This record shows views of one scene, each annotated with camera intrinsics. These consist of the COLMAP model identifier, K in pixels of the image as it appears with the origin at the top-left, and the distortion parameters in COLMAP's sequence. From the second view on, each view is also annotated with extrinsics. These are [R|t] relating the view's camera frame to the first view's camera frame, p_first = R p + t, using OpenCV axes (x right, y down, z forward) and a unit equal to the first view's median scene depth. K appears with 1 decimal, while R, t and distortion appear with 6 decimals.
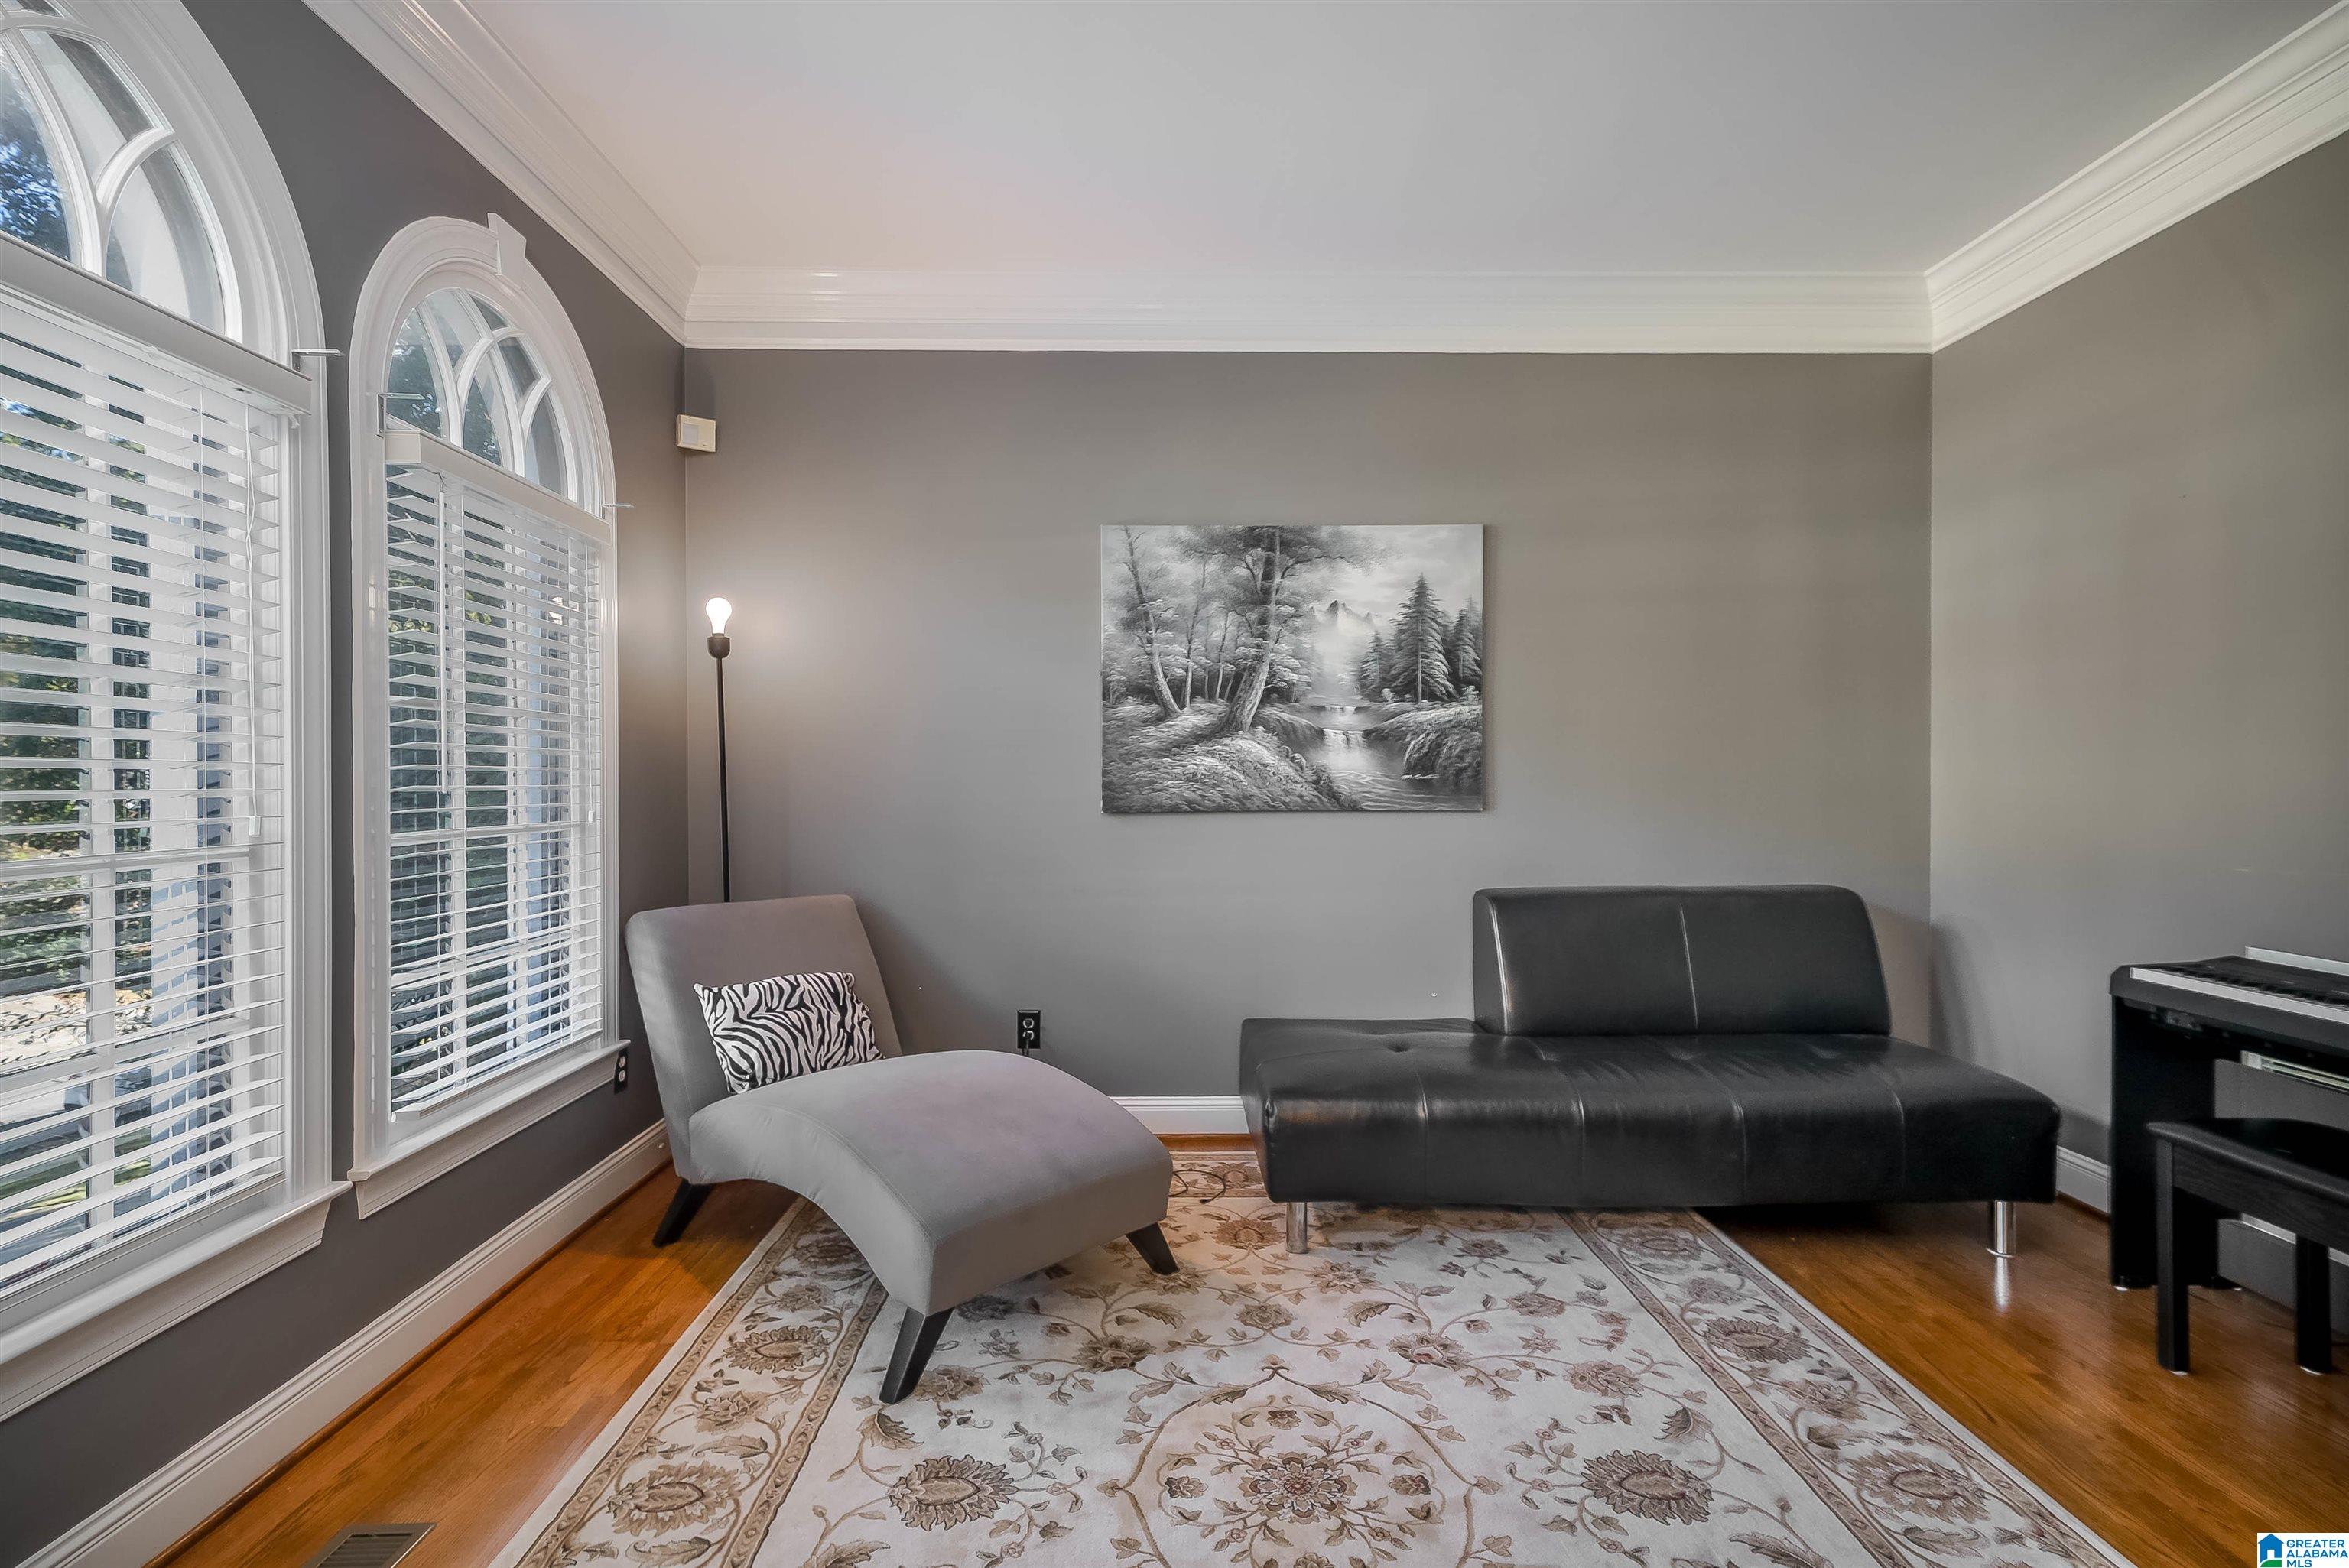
lens RADIAL K [[1128.8, 0, 1171.5], [0, 1128.8, 774.2], [0, 0, 1]] dist [-0.000877, -0.000072]
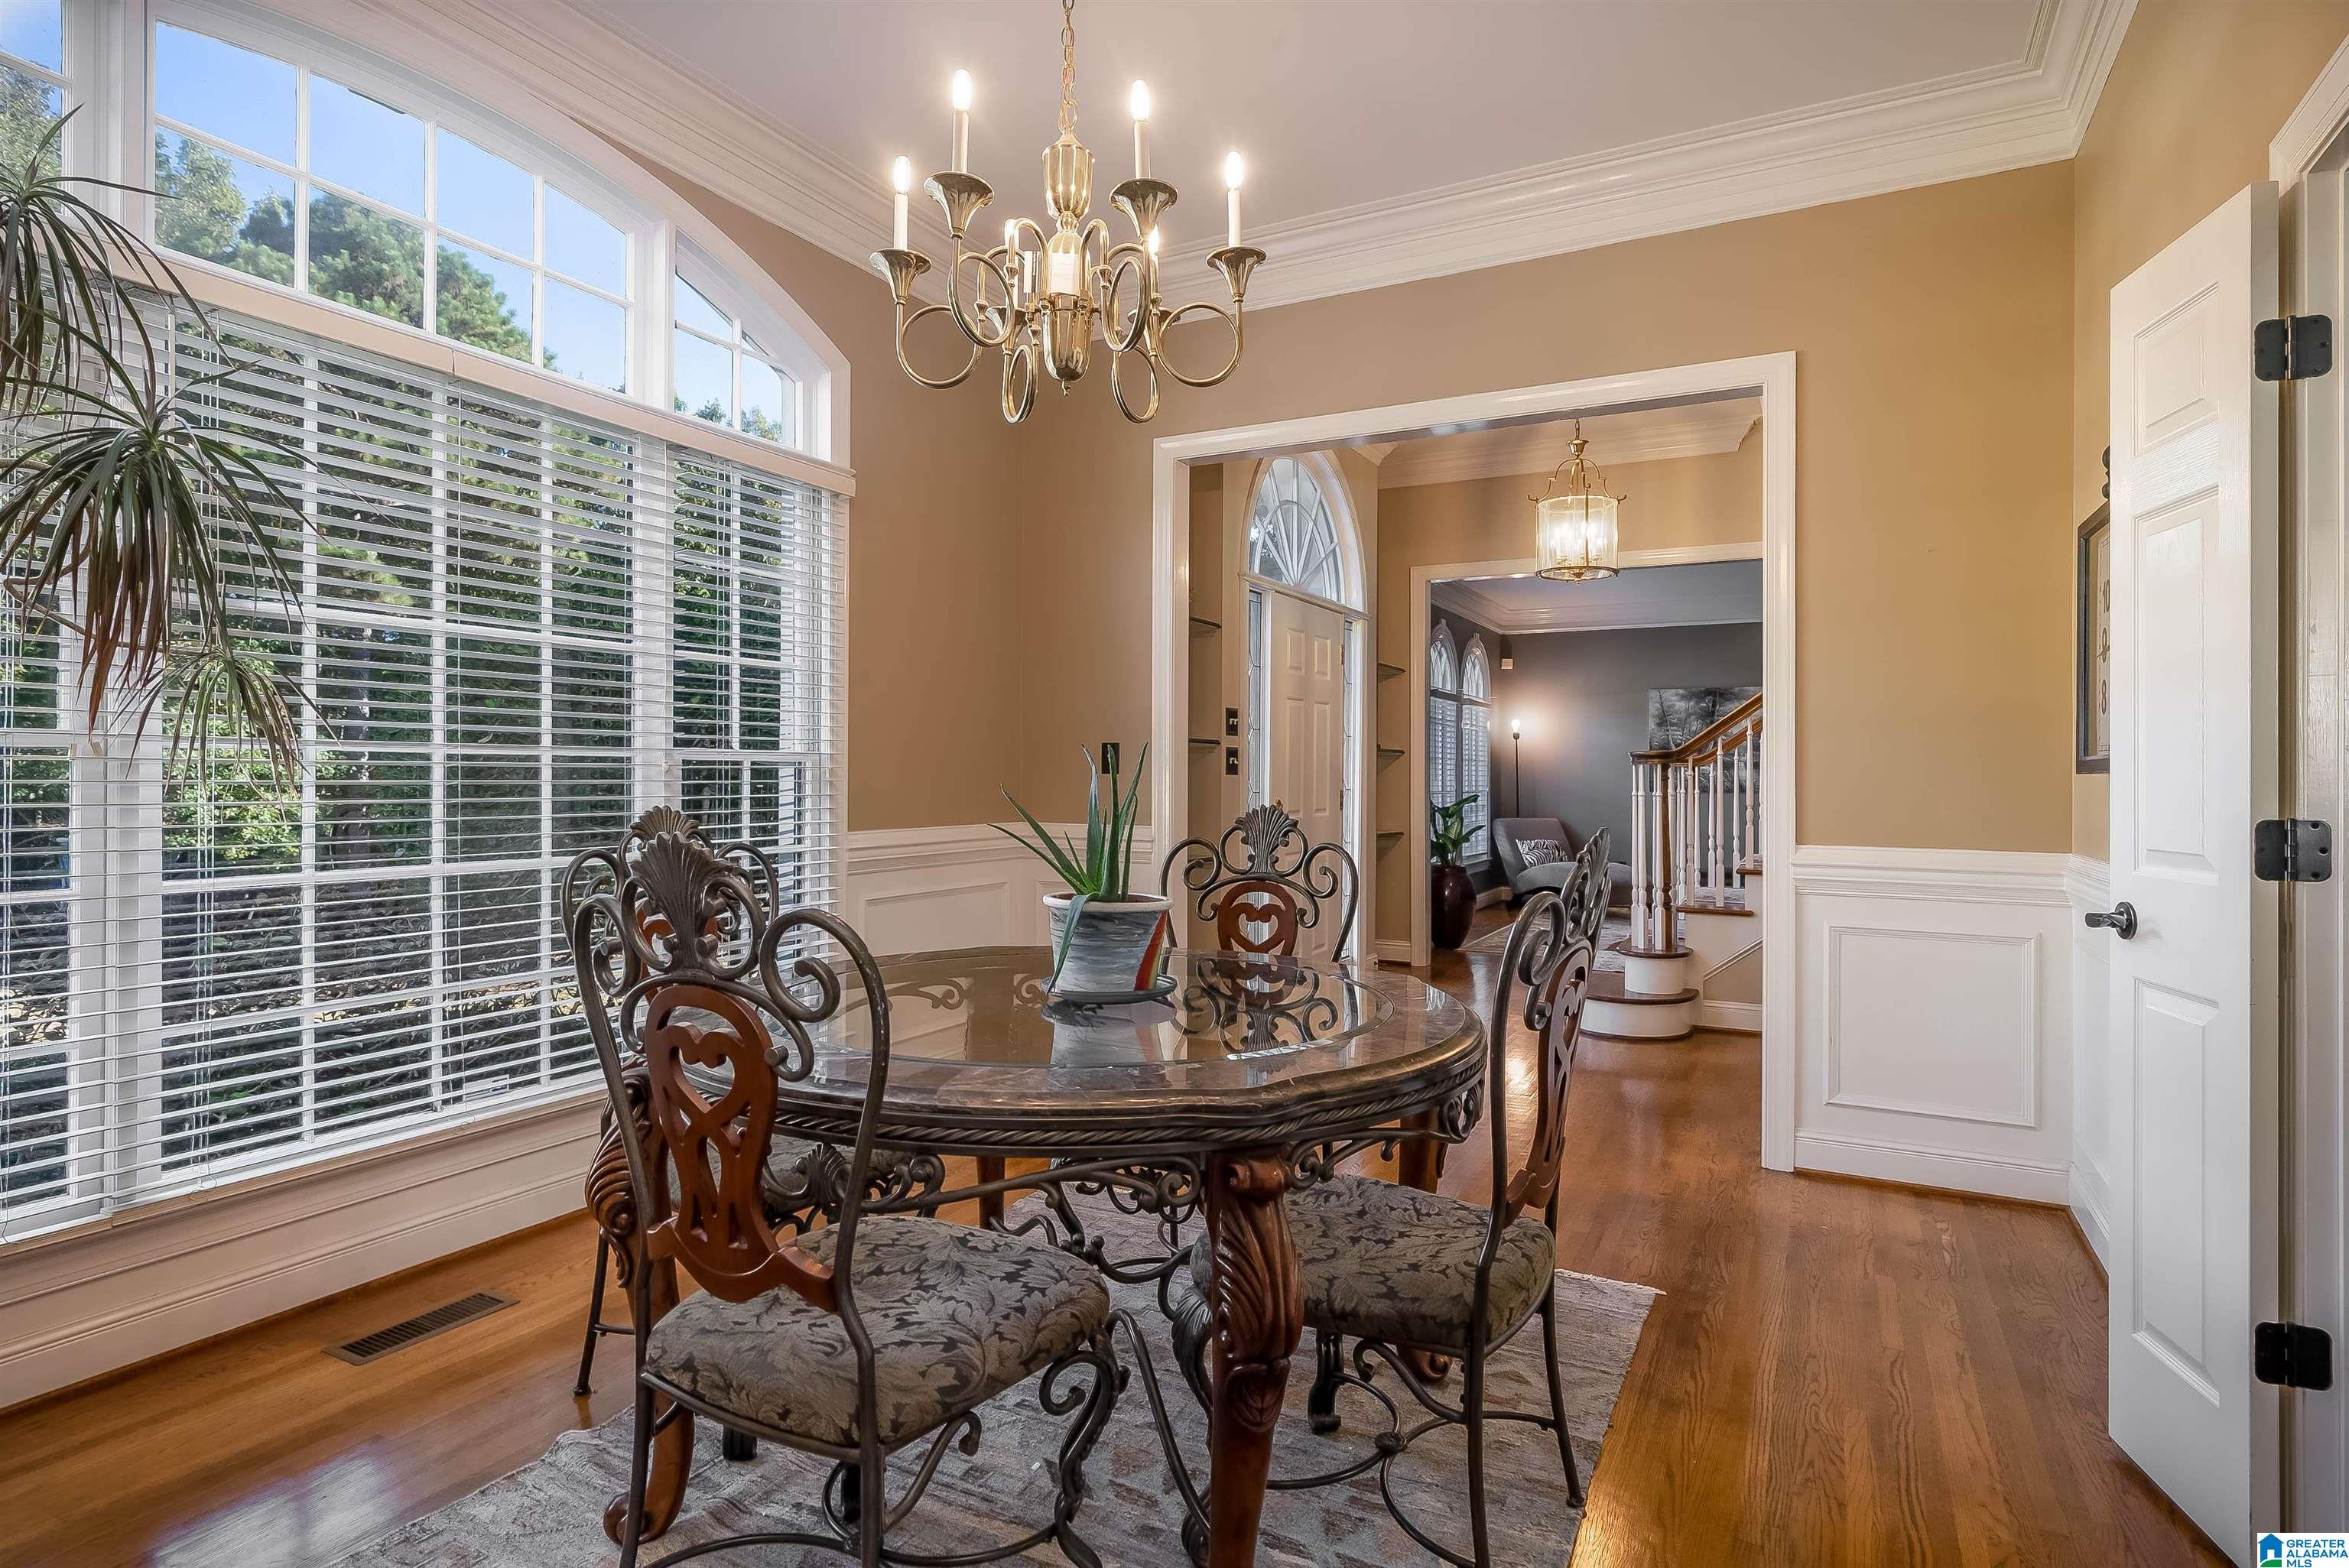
lens RADIAL K [[1281.8, 0, 1158.4], [0, 1281.8, 773.5], [0, 0, 1]] dist [0.004629, -0.000277]
pose [[0.871874, 0.007362, -0.489675, 0.438918], [-0.003918, 0.999960, 0.008059, -0.031674], [0.489715, -0.005108, 0.871868, -2.396244]]
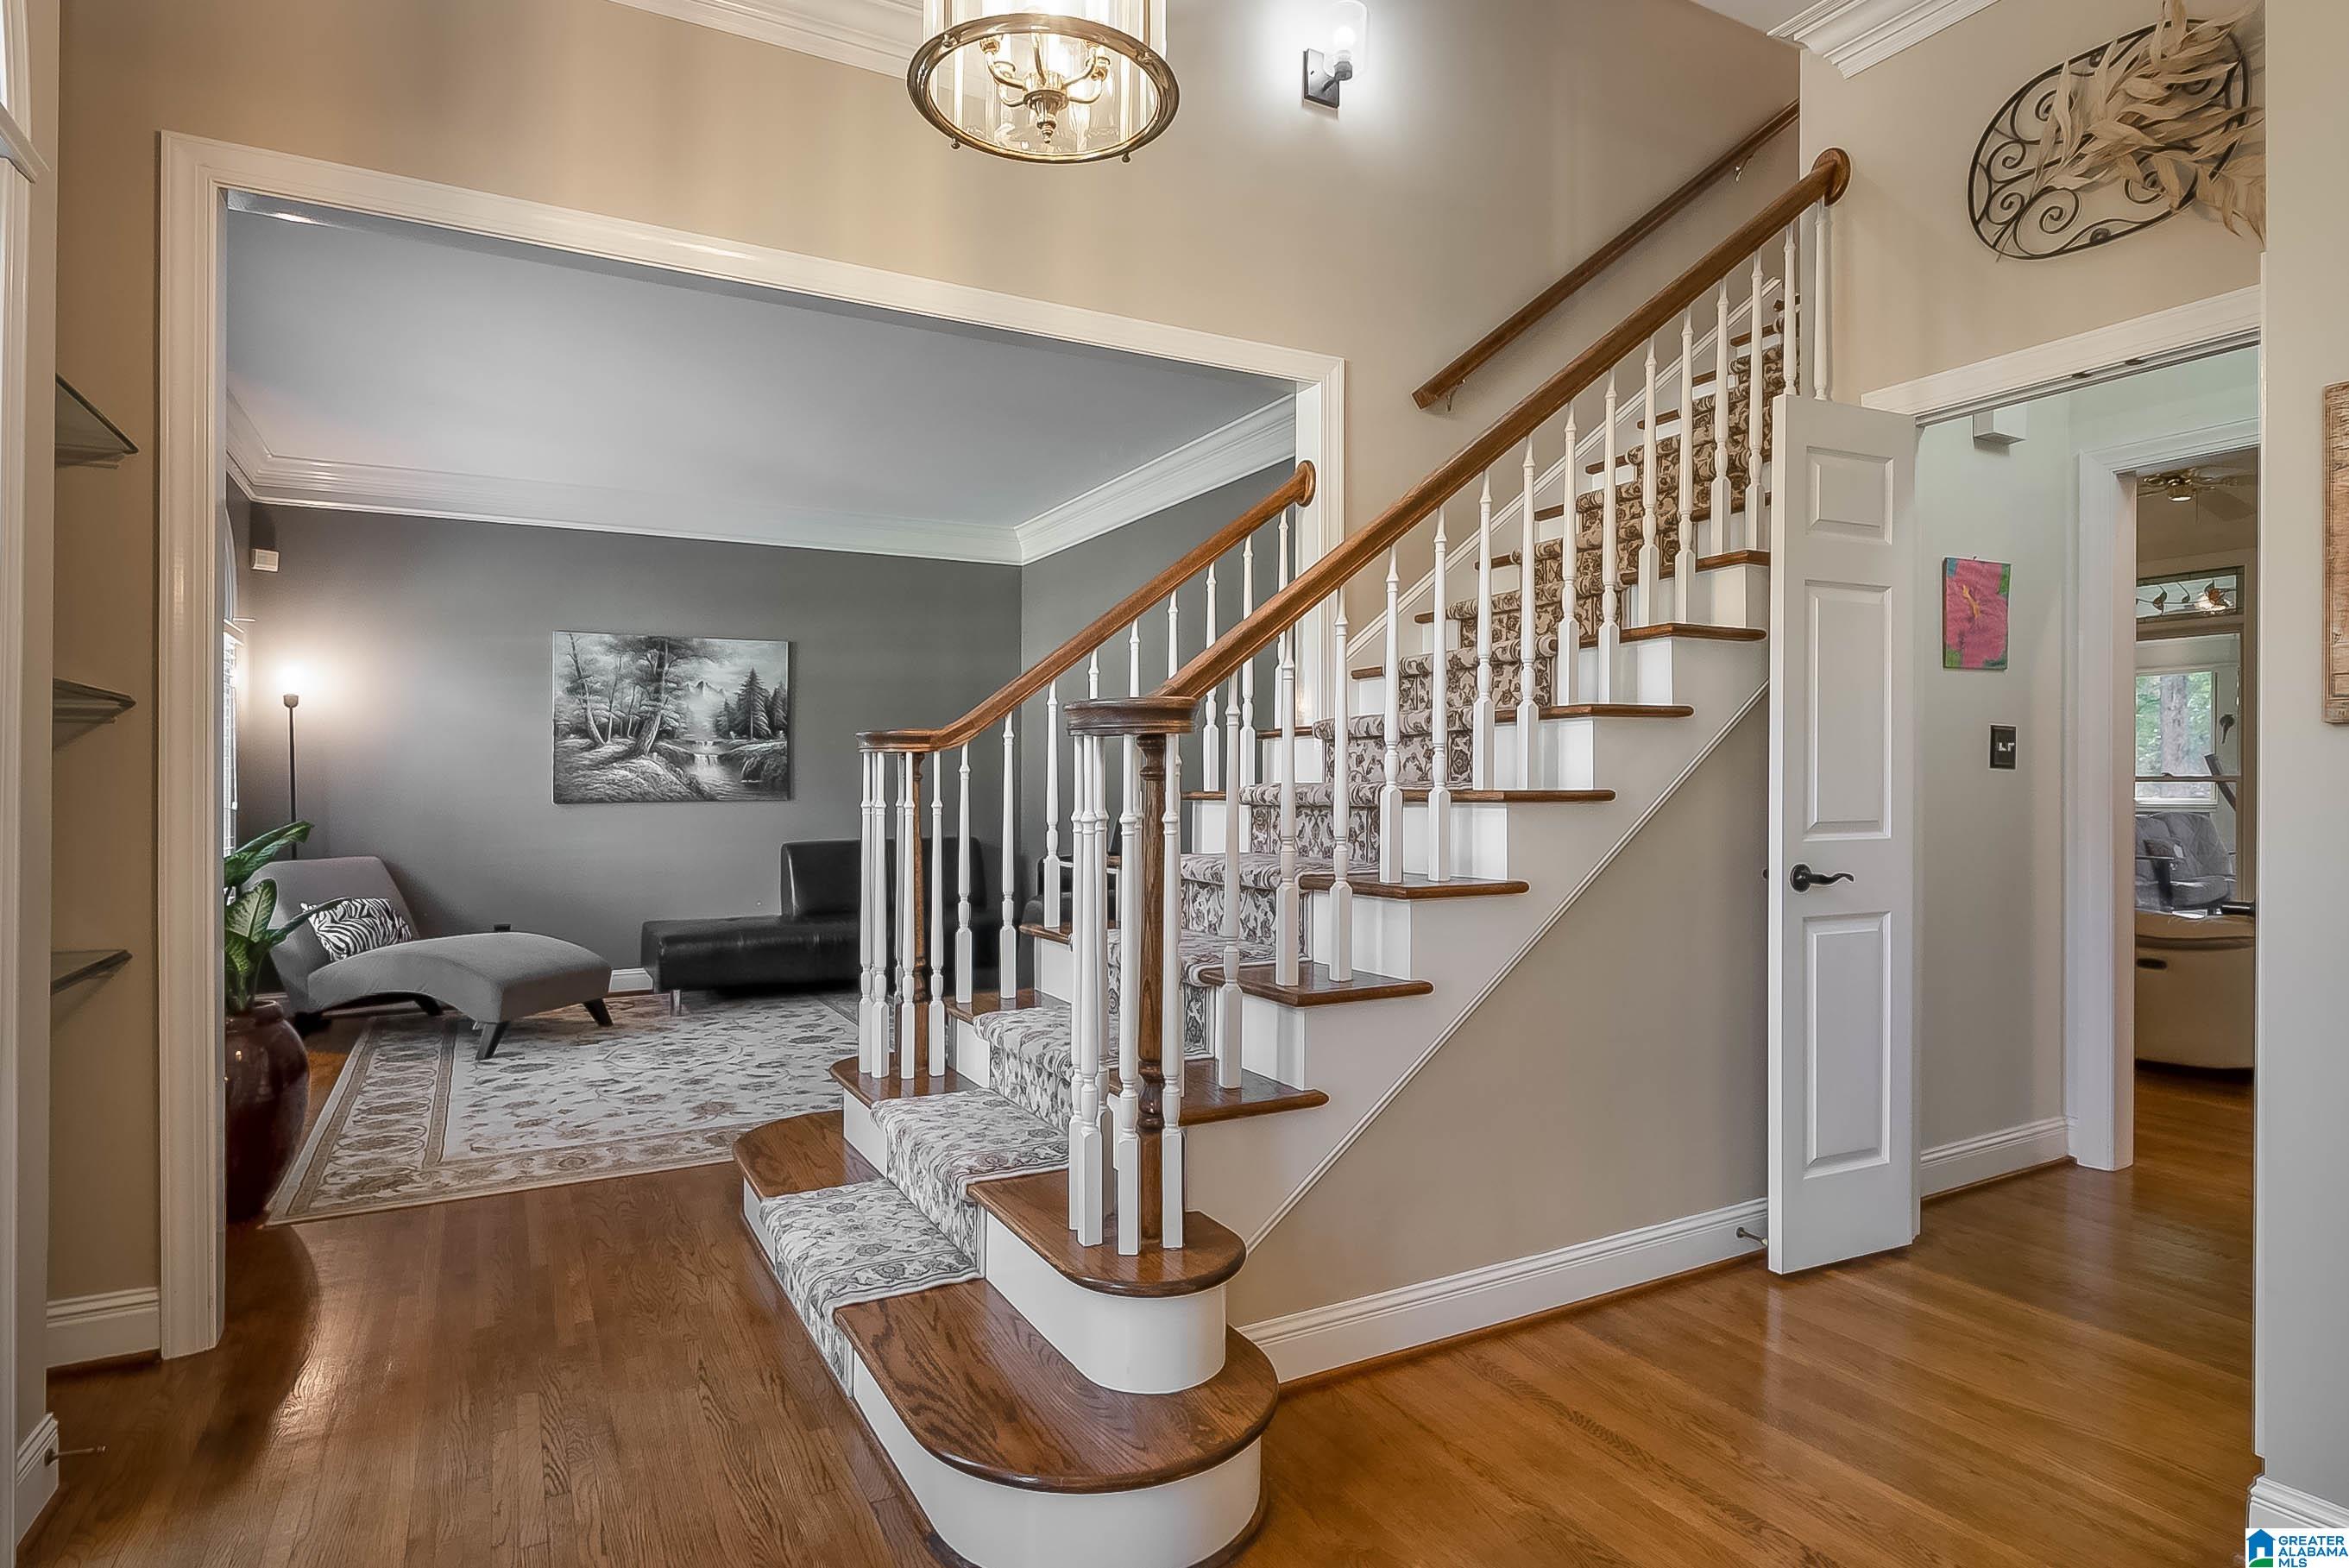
lens RADIAL K [[1281.9, 0, 1170.7], [0, 1281.9, 765.1], [0, 0, 1]] dist [0.004629, -0.000277]
pose [[0.891972, 0.004296, 0.452070, -0.105263], [-0.002022, 0.999983, -0.005513, -0.013566], [-0.452086, 0.004003, 0.891966, -1.109989]]
